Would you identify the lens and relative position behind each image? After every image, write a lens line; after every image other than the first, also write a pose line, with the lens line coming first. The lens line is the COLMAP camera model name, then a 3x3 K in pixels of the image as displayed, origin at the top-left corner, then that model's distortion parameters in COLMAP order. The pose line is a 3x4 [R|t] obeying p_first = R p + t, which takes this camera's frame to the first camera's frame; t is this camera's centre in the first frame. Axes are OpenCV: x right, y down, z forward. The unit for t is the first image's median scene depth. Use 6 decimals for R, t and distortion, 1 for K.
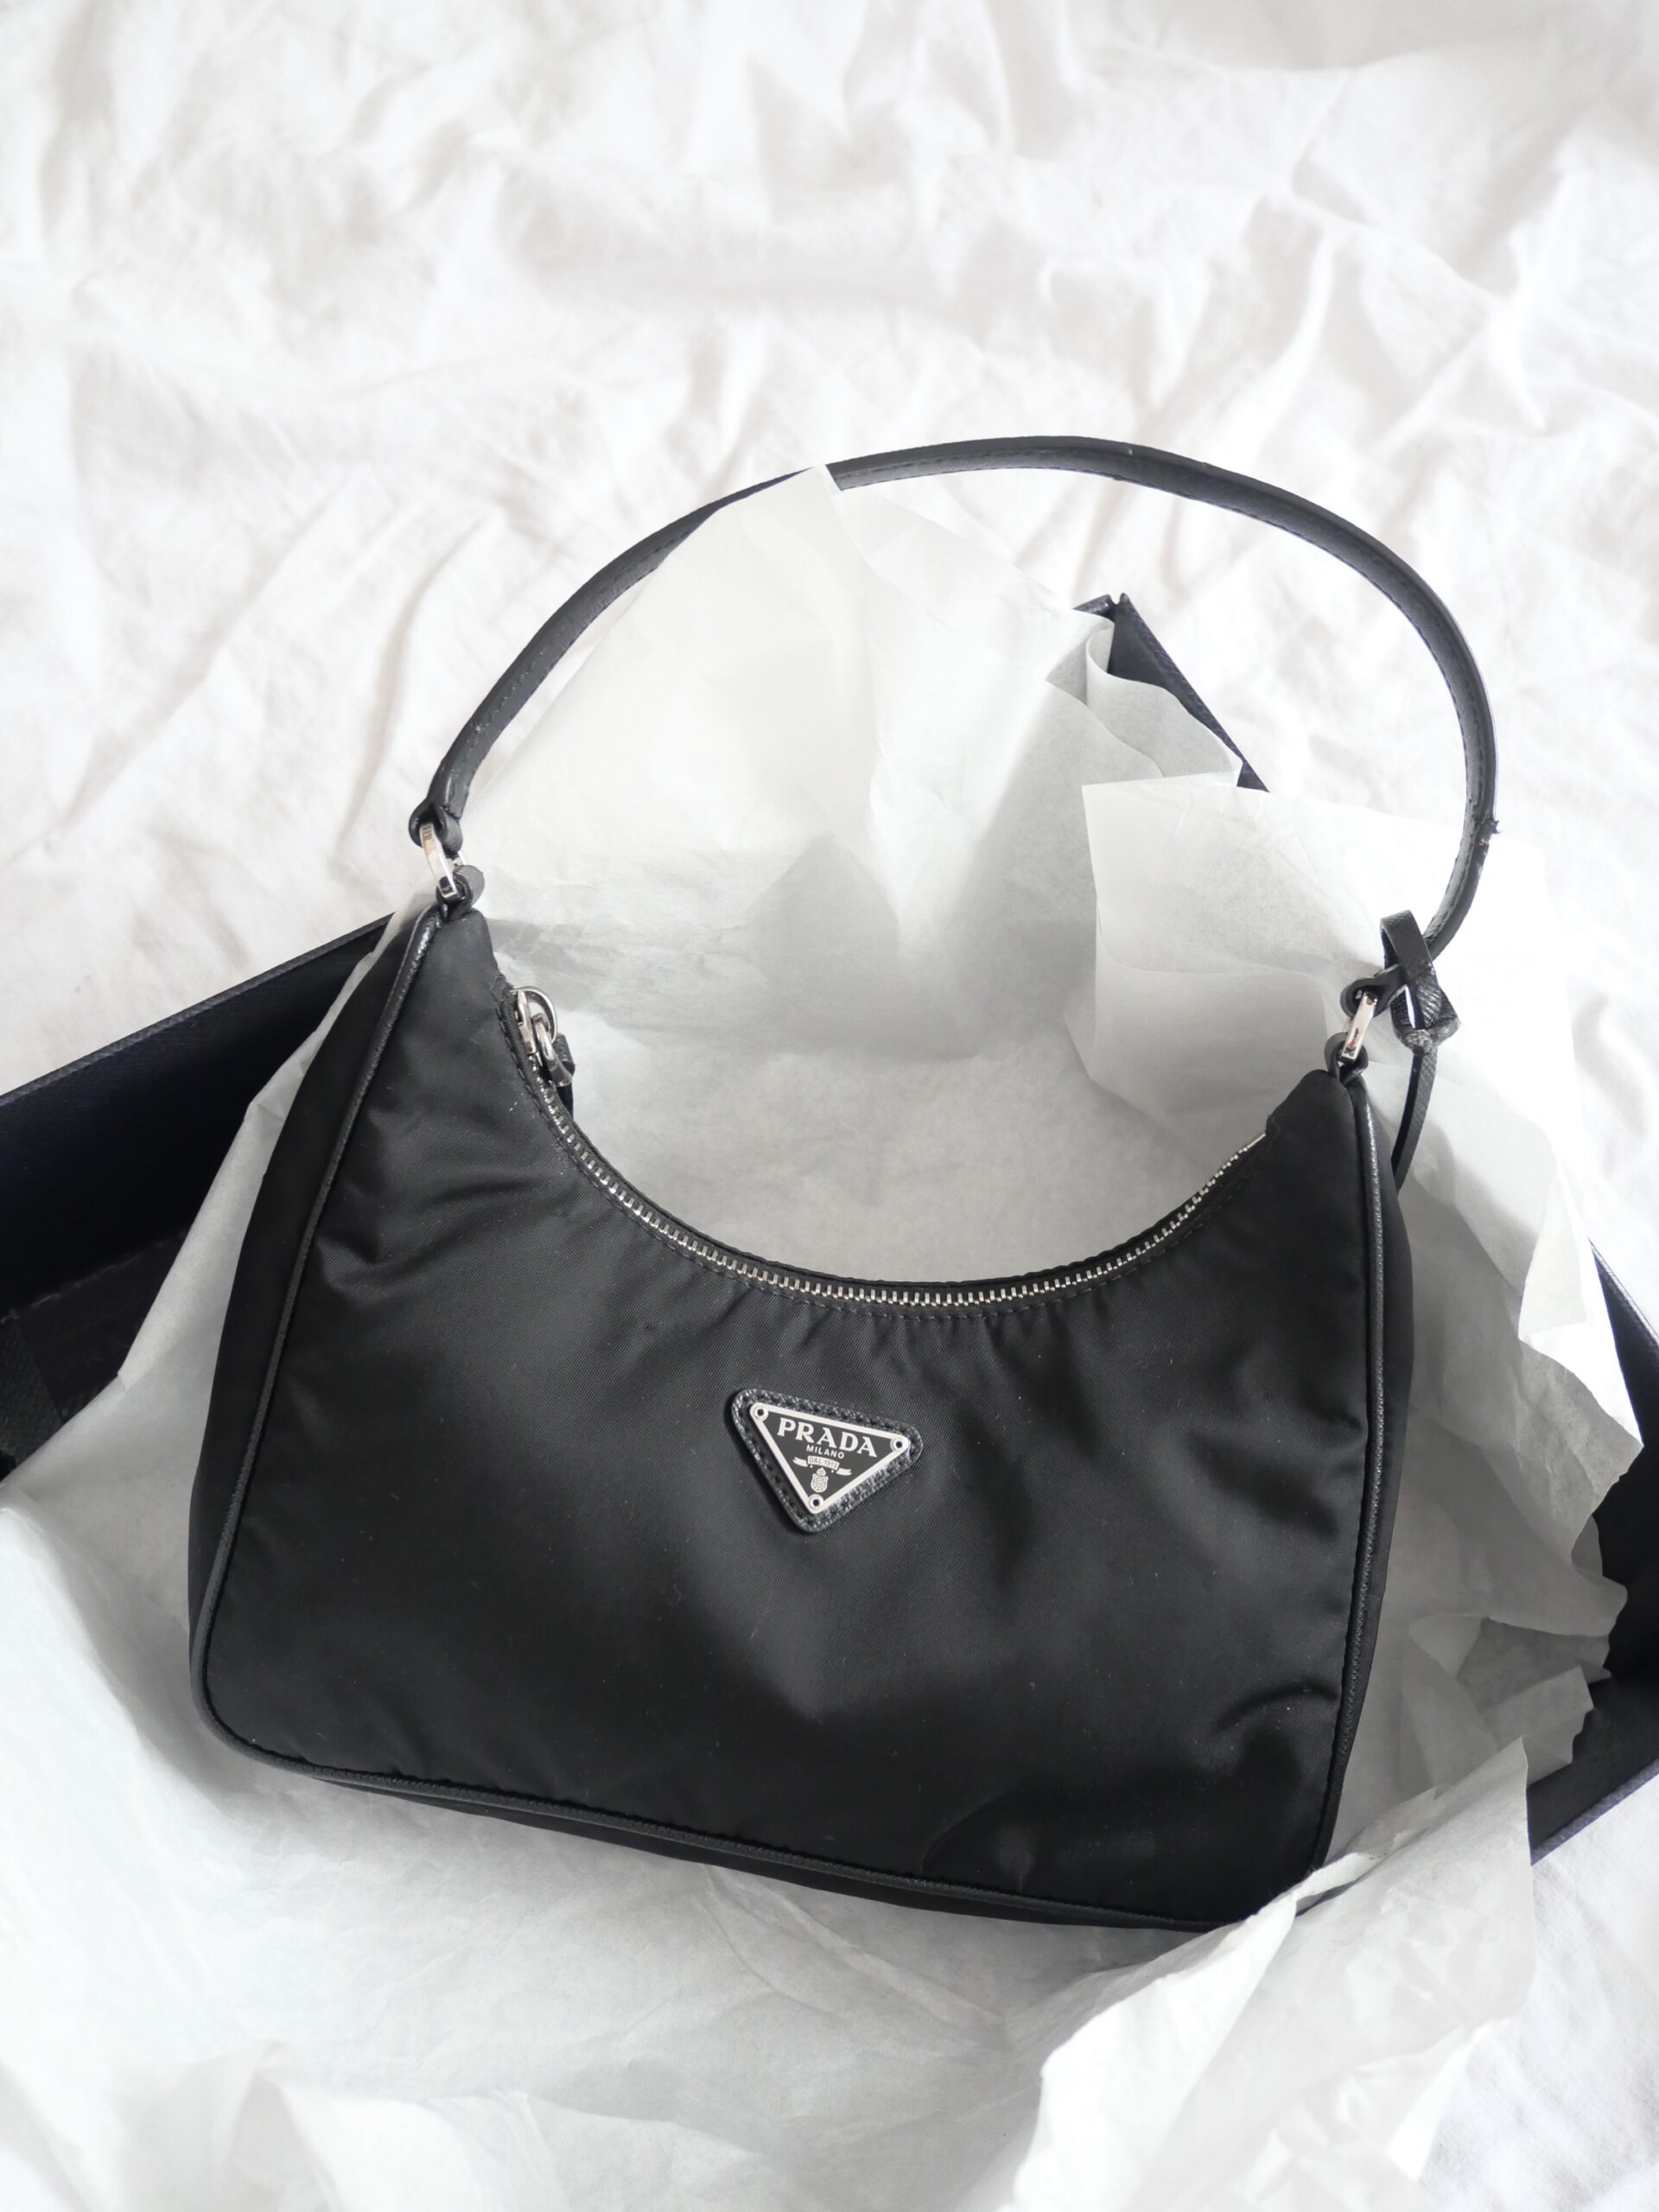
lens RADIAL K [[1927.3, 0, 775.3], [0, 1927.3, 1099.7], [0, 0, 1]] dist [-0.001947, -0.002543]
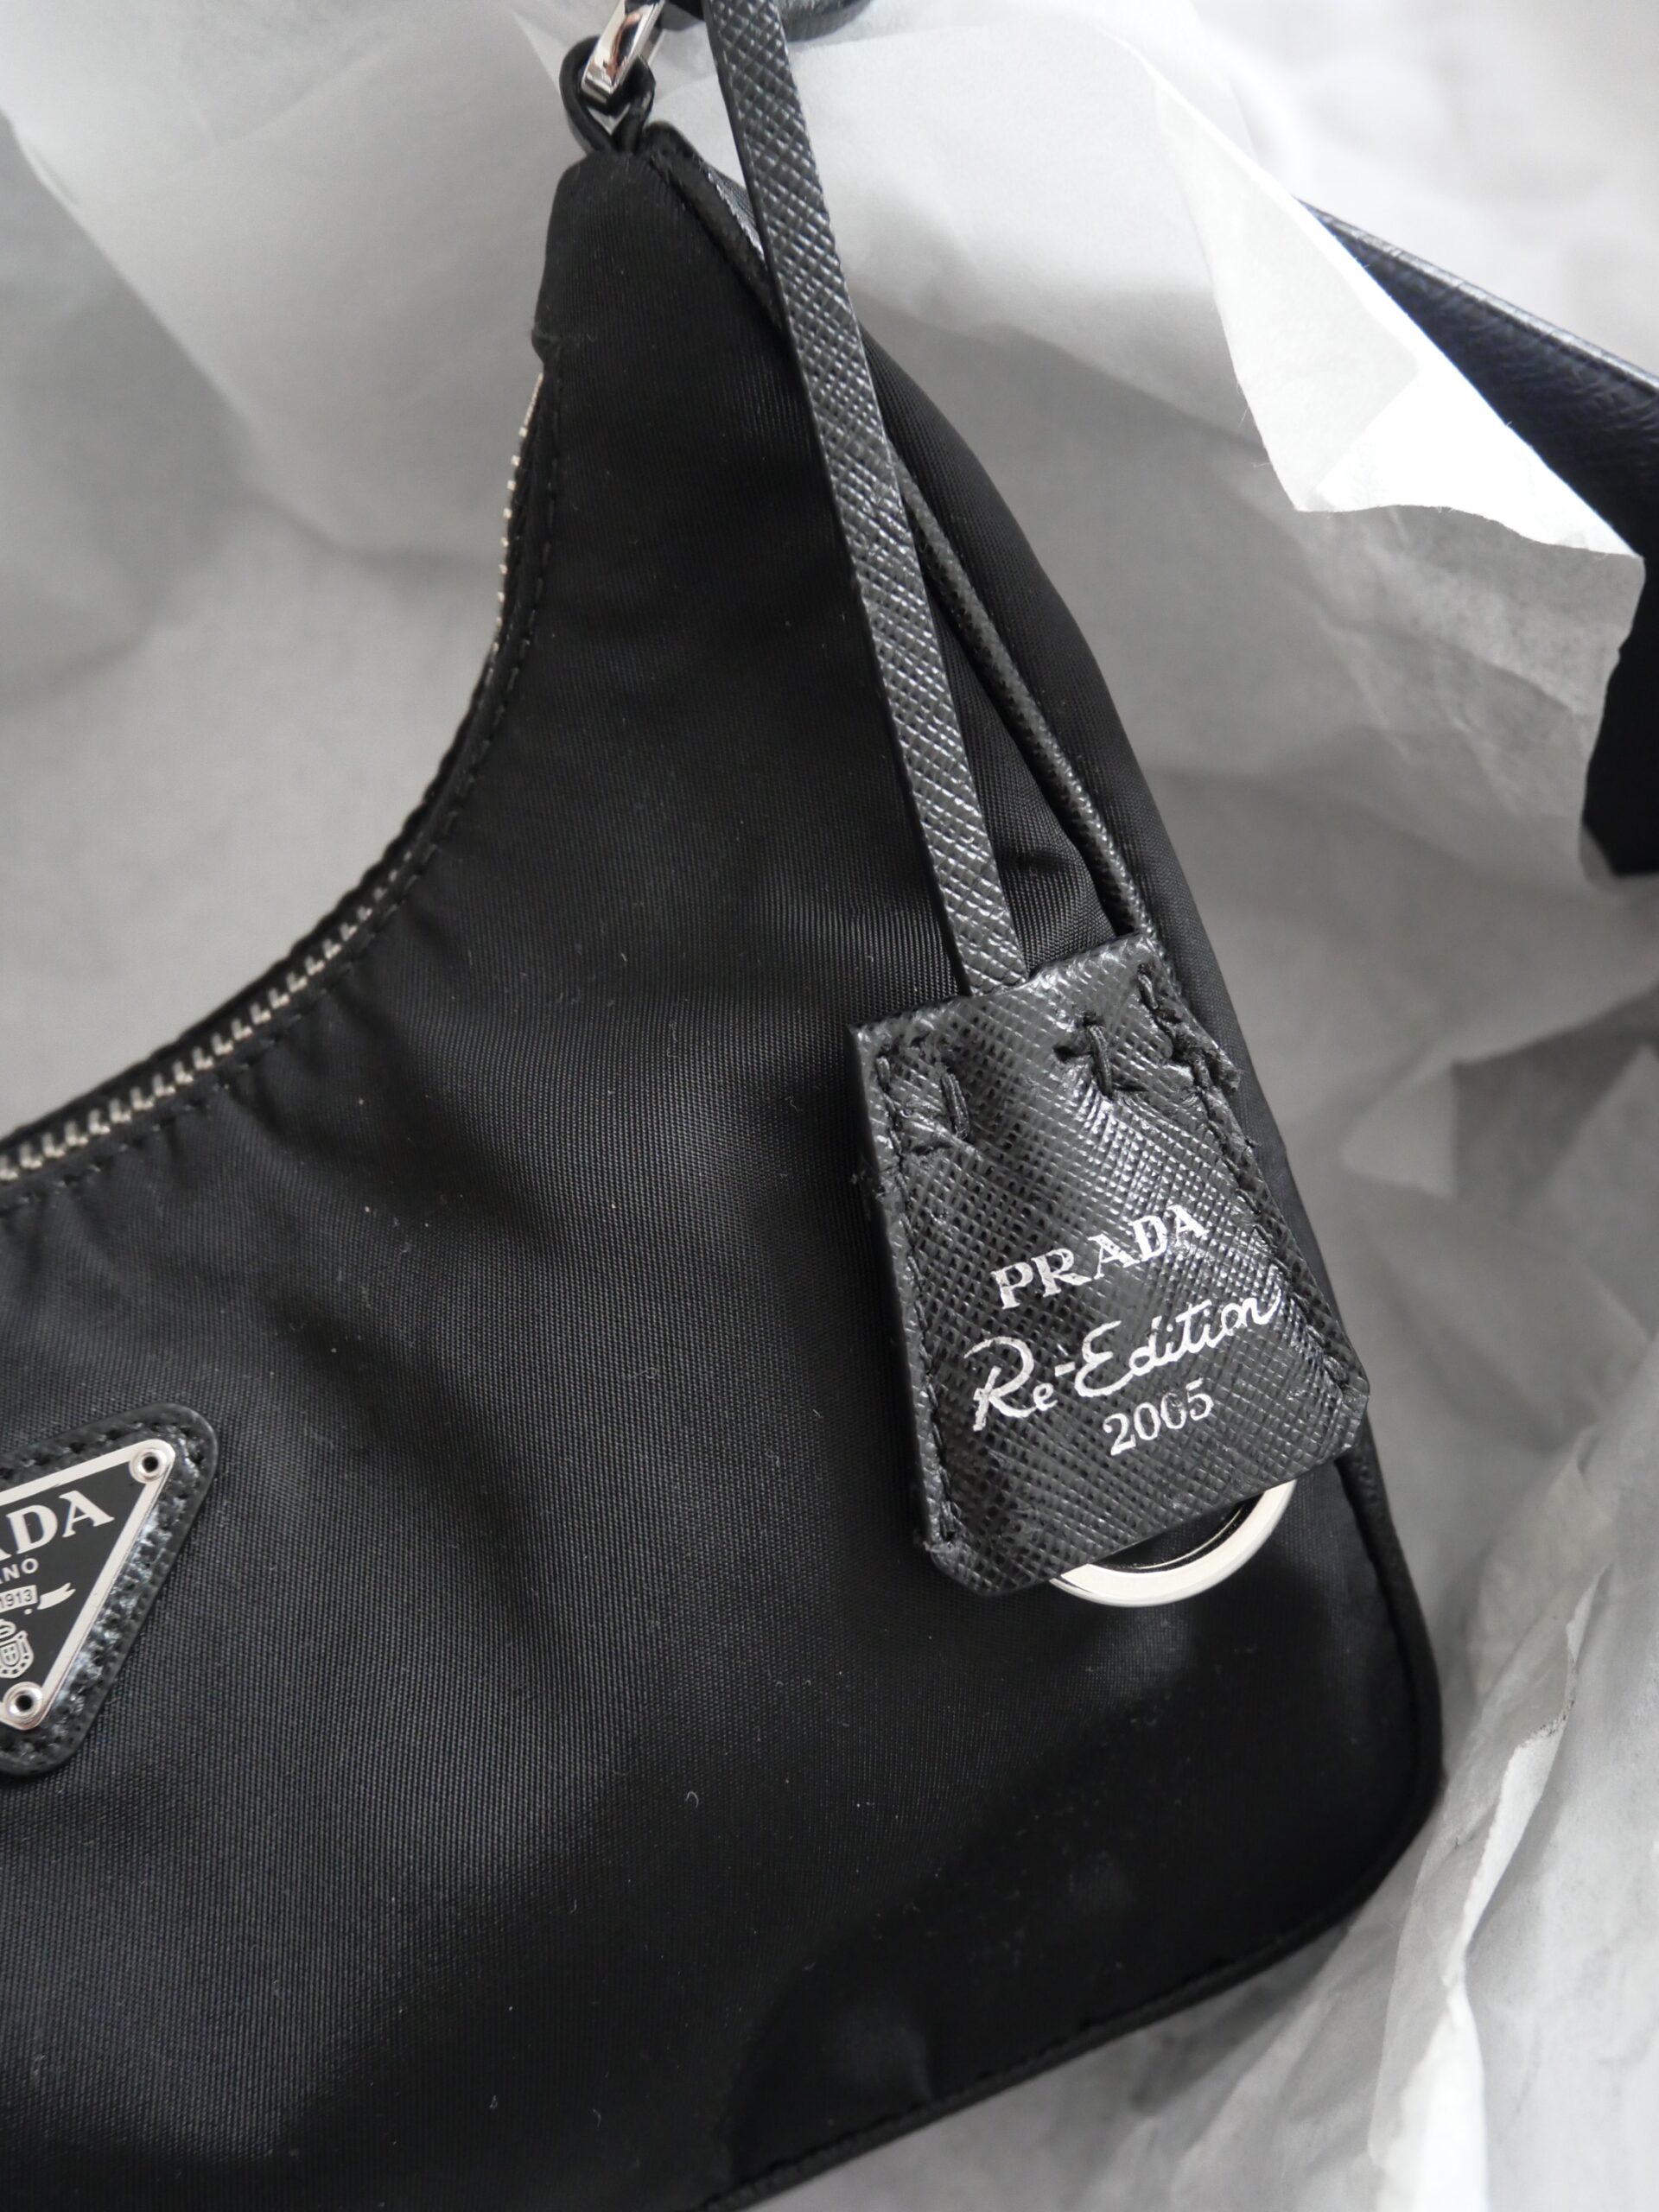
lens RADIAL K [[1927.3, 0, 775.3], [0, 1927.3, 1099.7], [0, 0, 1]] dist [-0.001947, -0.002543]
pose [[0.852924, -0.517038, 0.072063, 0.189788], [0.502095, 0.850278, 0.157885, 0.114155], [-0.142906, -0.098482, 0.984824, 0.578212]]
